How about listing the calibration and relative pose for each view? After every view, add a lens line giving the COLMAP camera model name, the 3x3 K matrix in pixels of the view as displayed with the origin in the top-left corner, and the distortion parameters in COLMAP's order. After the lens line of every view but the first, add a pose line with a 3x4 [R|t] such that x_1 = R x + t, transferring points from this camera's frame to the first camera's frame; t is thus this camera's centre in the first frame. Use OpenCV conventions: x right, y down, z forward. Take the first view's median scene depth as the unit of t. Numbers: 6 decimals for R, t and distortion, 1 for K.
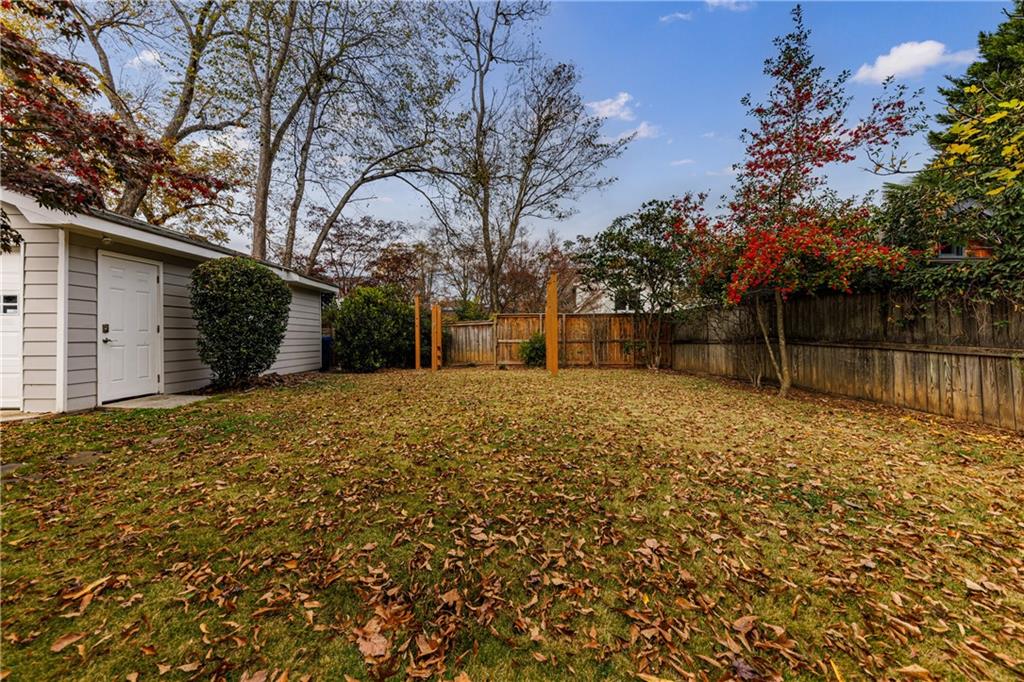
lens RADIAL K [[377.4, 0, 512.0], [0, 377.4, 341.0], [0, 0, 1]] dist [0.000719, -0.000025]
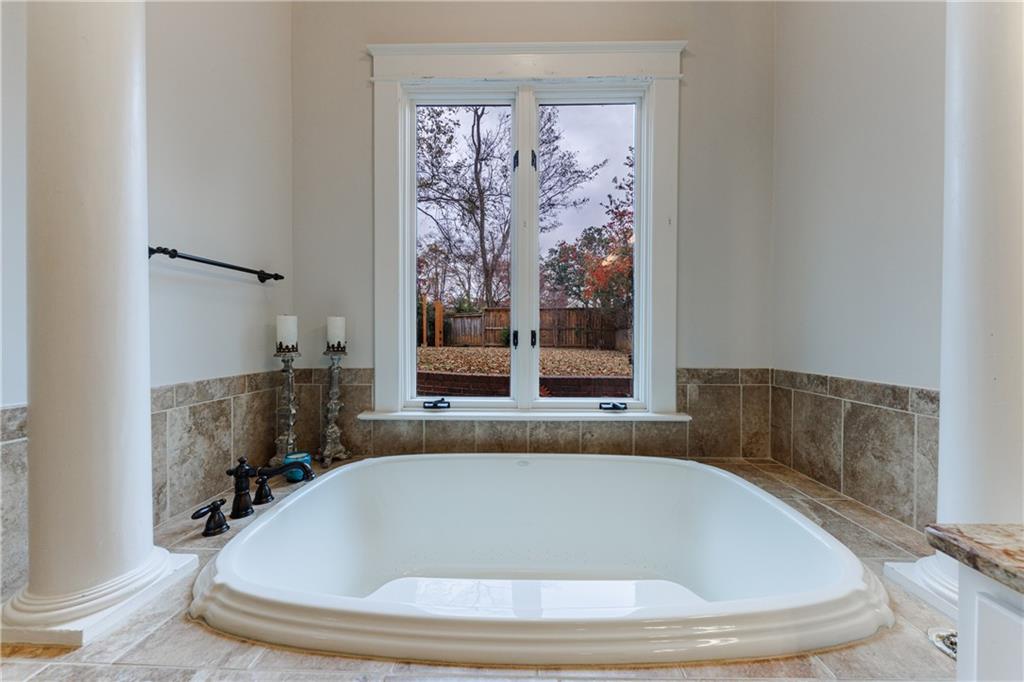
lens RADIAL K [[377.4, 0, 512.0], [0, 377.4, 341.0], [0, 0, 1]] dist [0.000719, -0.000025]
pose [[0.999334, 0.002917, -0.036378, 0.079277], [-0.002649, 0.999969, 0.007400, 0.026080], [0.036398, -0.007299, 0.999311, -0.256418]]
